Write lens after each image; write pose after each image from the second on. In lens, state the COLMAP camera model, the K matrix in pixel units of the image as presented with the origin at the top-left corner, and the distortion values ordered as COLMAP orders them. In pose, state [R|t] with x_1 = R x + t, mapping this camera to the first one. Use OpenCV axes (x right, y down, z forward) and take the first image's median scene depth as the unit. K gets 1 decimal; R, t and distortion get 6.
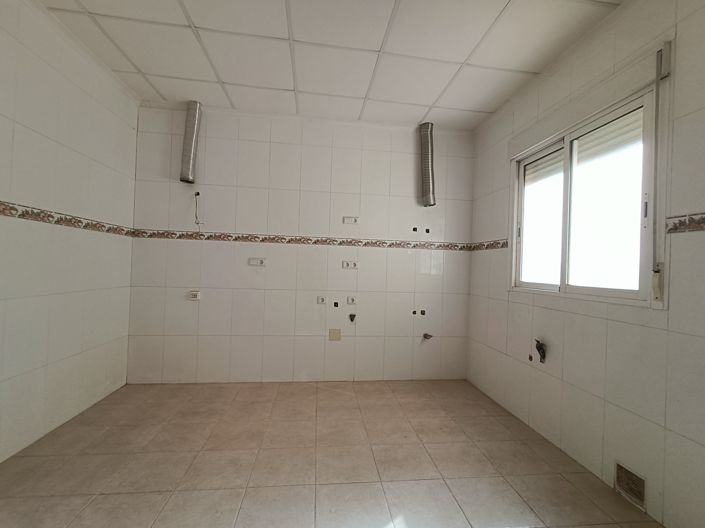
lens RADIAL K [[314.4, 0, 354.9], [0, 314.4, 264.0], [0, 0, 1]] dist [-0.000066, 0.000009]
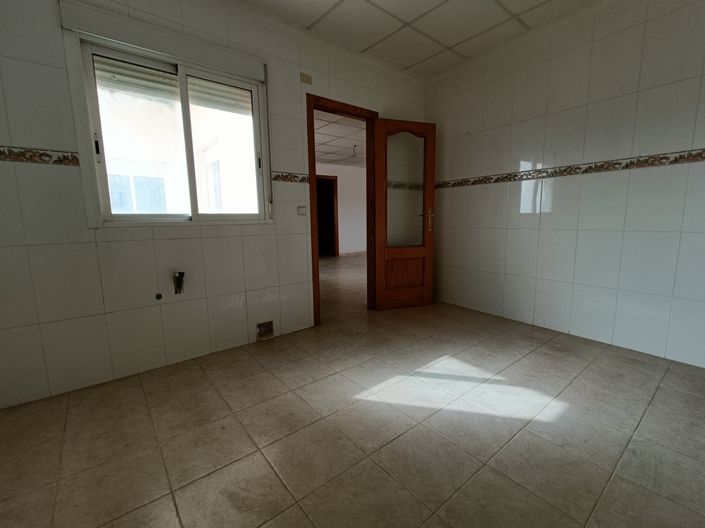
lens RADIAL K [[314.4, 0, 354.9], [0, 314.4, 264.0], [0, 0, 1]] dist [-0.000066, 0.000009]
pose [[-0.538370, -0.146503, 0.829877, -0.573371], [-0.013437, 0.986140, 0.165372, 0.049120], [-0.842602, 0.077880, -0.532876, 1.136179]]
